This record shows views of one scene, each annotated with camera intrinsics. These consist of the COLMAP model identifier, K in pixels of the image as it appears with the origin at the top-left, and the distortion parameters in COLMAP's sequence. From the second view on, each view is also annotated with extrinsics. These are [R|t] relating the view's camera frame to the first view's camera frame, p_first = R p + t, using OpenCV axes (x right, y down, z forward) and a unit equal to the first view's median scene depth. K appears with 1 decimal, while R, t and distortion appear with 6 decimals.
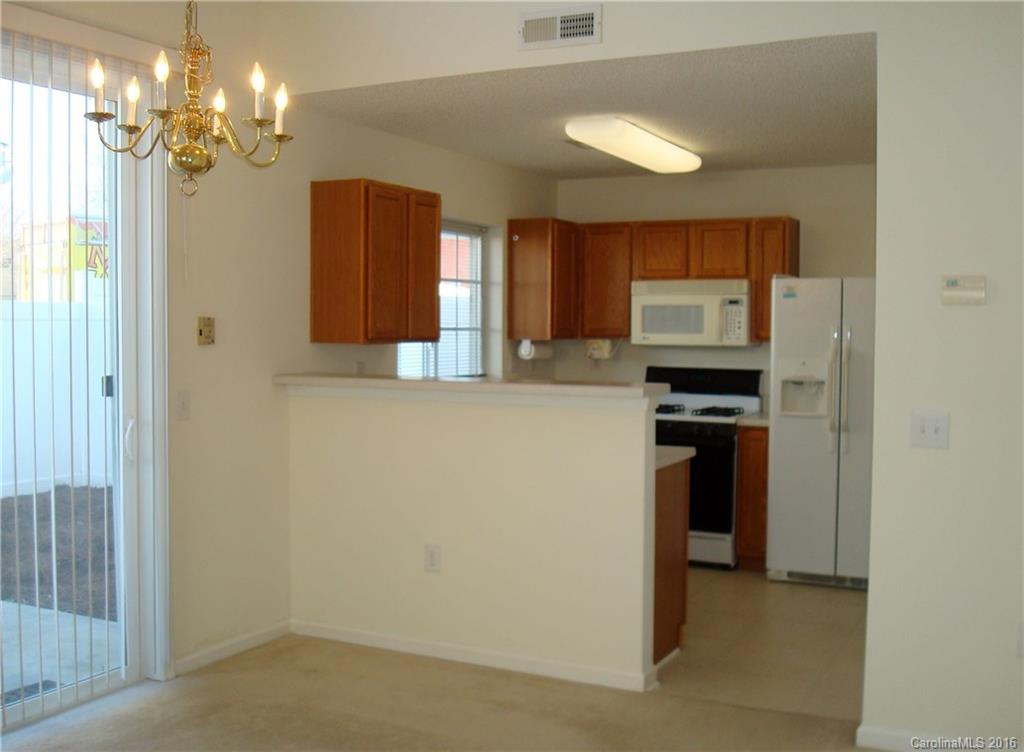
lens RADIAL K [[1103.4, 0, 512.0], [0, 1103.4, 376.0], [0, 0, 1]] dist [-0.058797, -0.130252]
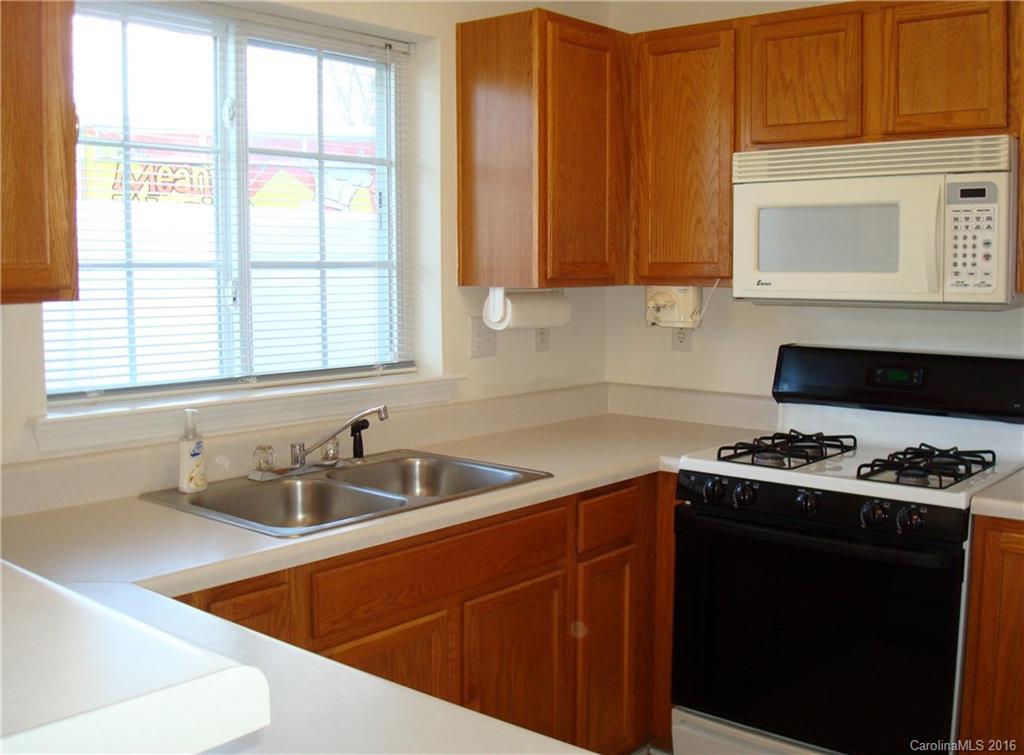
lens RADIAL K [[1103.4, 0, 512.0], [0, 1103.4, 377.5], [0, 0, 1]] dist [-0.058797, -0.130252]
pose [[0.971810, 0.016236, -0.235204, 0.128739], [-0.003888, 0.998594, 0.052868, -0.020030], [0.235732, -0.050463, 0.970507, 0.560852]]
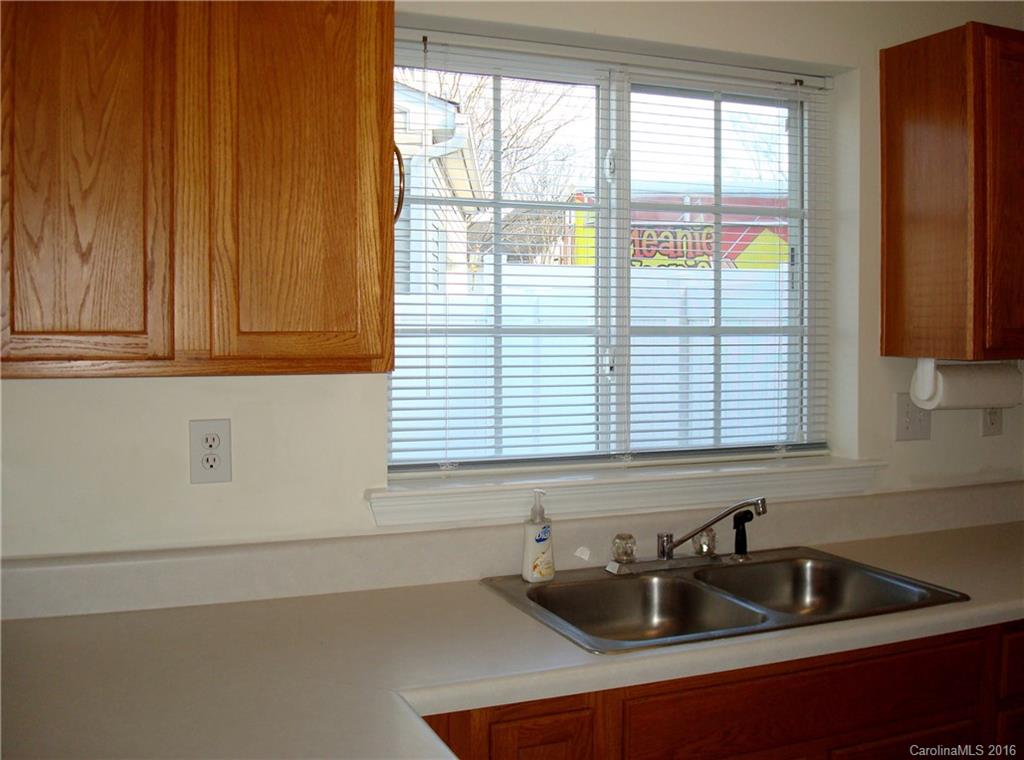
lens RADIAL K [[1090.4, 0, 512.0], [0, 1090.4, 380.0], [0, 0, 1]] dist [-0.087297, -0.048613]
pose [[0.763154, 0.022004, -0.645841, 0.144945], [-0.022745, 0.999715, 0.007184, -0.025073], [0.645816, 0.009207, 0.763438, 0.630282]]
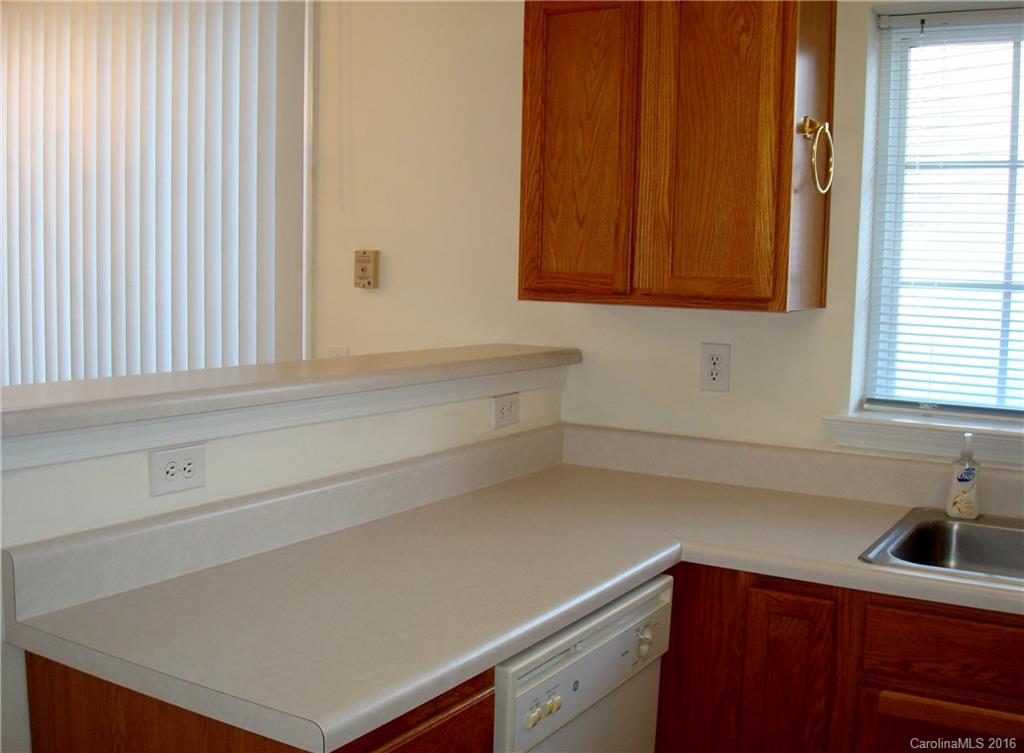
lens RADIAL K [[1103.4, 0, 512.0], [0, 1103.4, 376.5], [0, 0, 1]] dist [-0.058797, -0.130252]
pose [[-0.080200, 0.089626, -0.992741, 0.297299], [-0.070231, 0.992966, 0.095320, -0.031339], [0.994301, 0.077366, -0.073342, 0.761583]]
